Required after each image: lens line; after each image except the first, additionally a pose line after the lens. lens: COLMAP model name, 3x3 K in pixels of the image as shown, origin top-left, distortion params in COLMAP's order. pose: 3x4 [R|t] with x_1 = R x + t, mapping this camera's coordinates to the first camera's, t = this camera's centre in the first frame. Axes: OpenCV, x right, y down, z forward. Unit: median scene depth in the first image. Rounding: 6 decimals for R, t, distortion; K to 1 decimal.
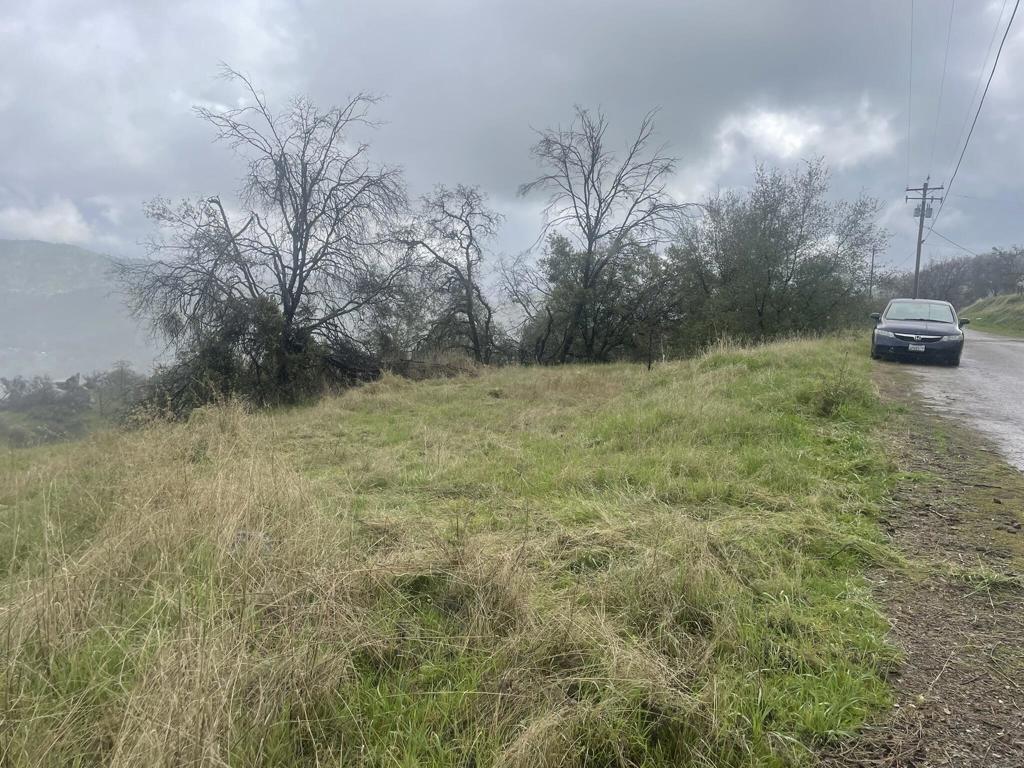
lens RADIAL K [[794.2, 0, 512.0], [0, 794.2, 384.0], [0, 0, 1]] dist [0.143754, -0.205663]
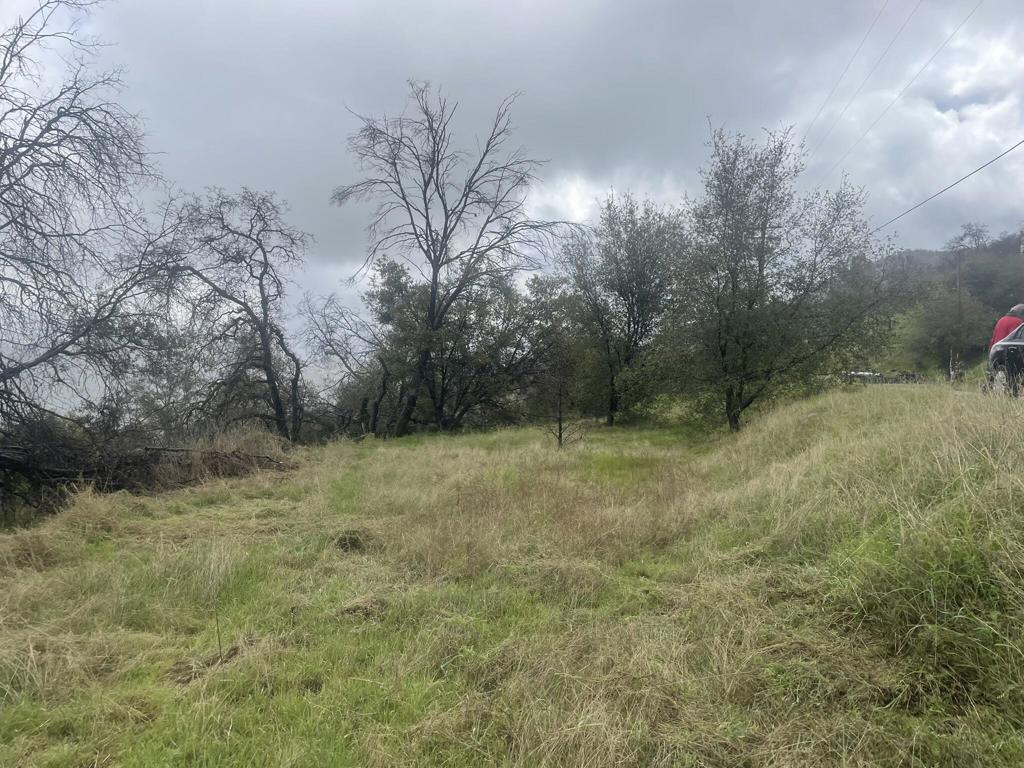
lens RADIAL K [[794.2, 0, 512.0], [0, 794.2, 384.0], [0, 0, 1]] dist [0.143754, -0.205663]
pose [[0.969168, -0.036170, 0.243732, -0.017676], [0.054018, 0.996293, -0.066946, -0.016078], [-0.240407, 0.078048, 0.967529, 0.261996]]
